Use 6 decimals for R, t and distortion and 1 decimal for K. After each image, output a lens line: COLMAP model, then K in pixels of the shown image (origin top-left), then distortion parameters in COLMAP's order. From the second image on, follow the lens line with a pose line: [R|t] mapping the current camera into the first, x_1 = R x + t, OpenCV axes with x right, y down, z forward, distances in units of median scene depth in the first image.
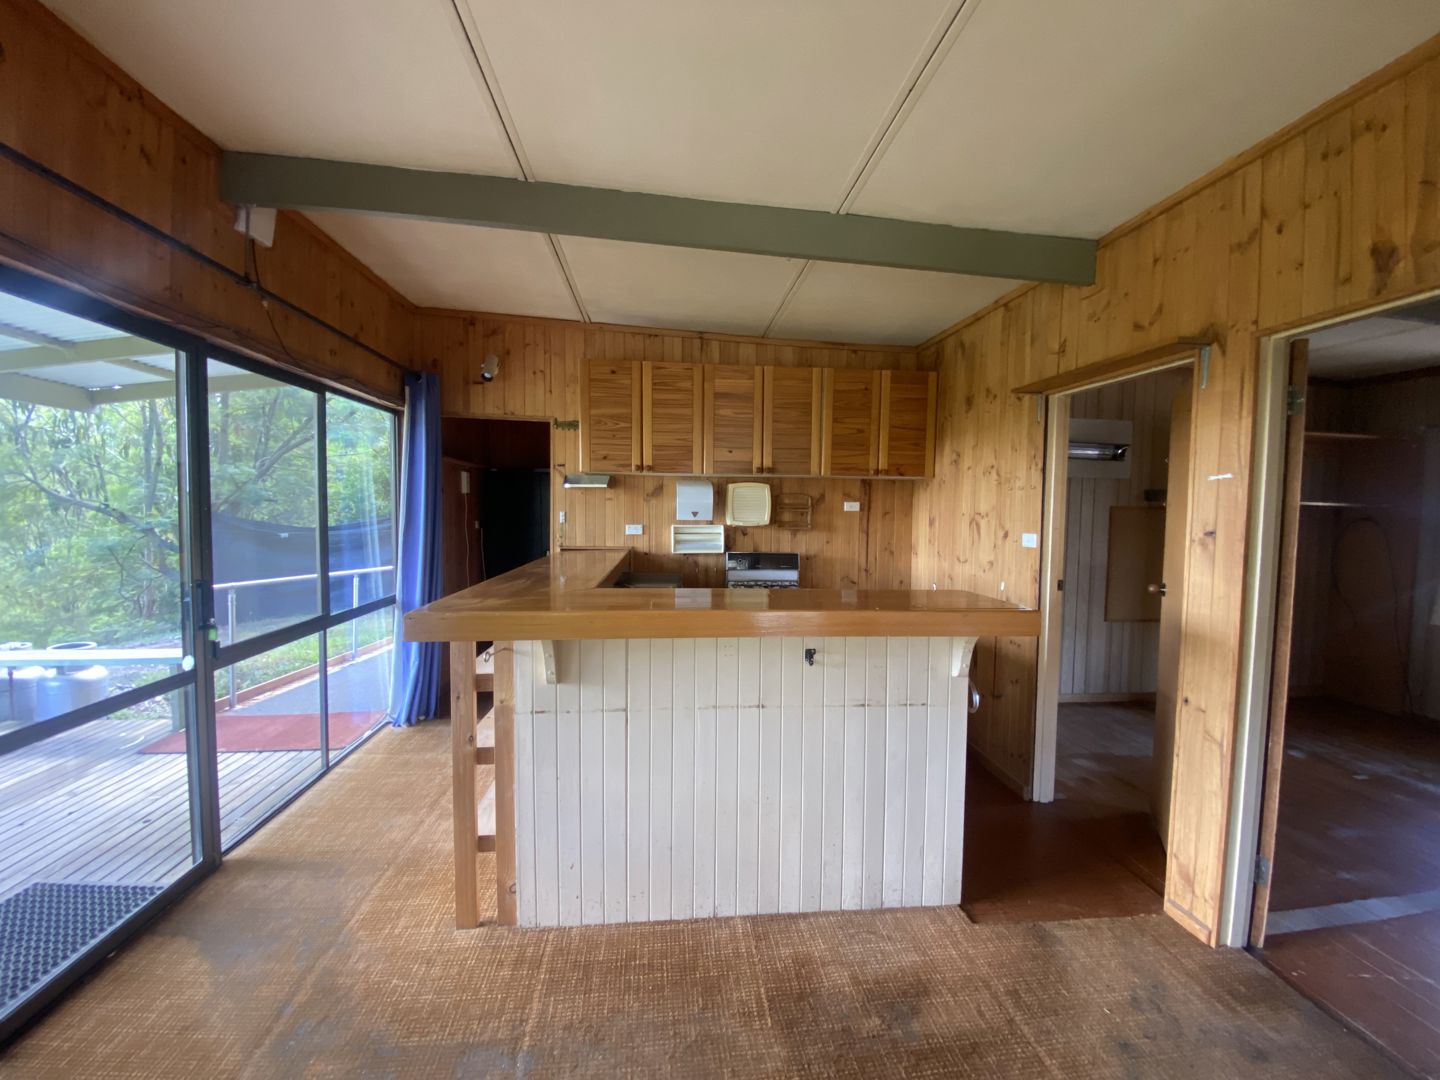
lens RADIAL K [[595.7, 0, 731.6], [0, 595.7, 549.7], [0, 0, 1]] dist [-0.017909, -0.000598]
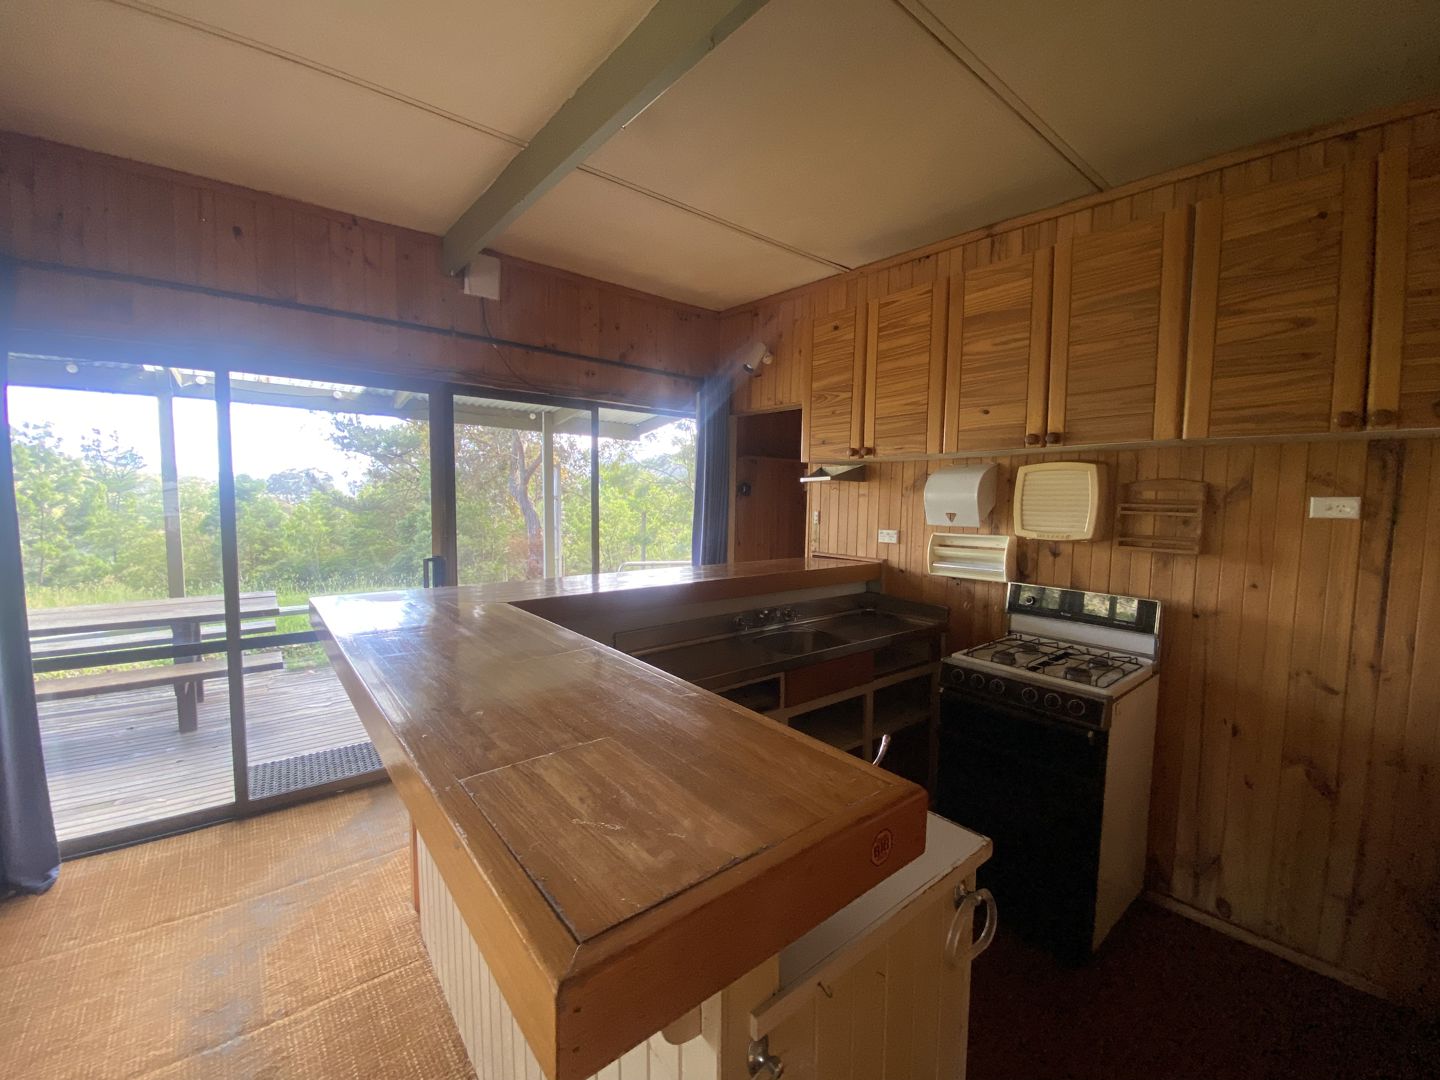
lens RADIAL K [[595.7, 0, 734.6], [0, 595.7, 536.7], [0, 0, 1]] dist [-0.017909, -0.000598]
pose [[0.515326, 0.051682, -0.855435, 0.358401], [-0.057290, 0.998025, 0.025785, -0.041123], [0.855077, 0.035720, 0.517268, 0.462785]]
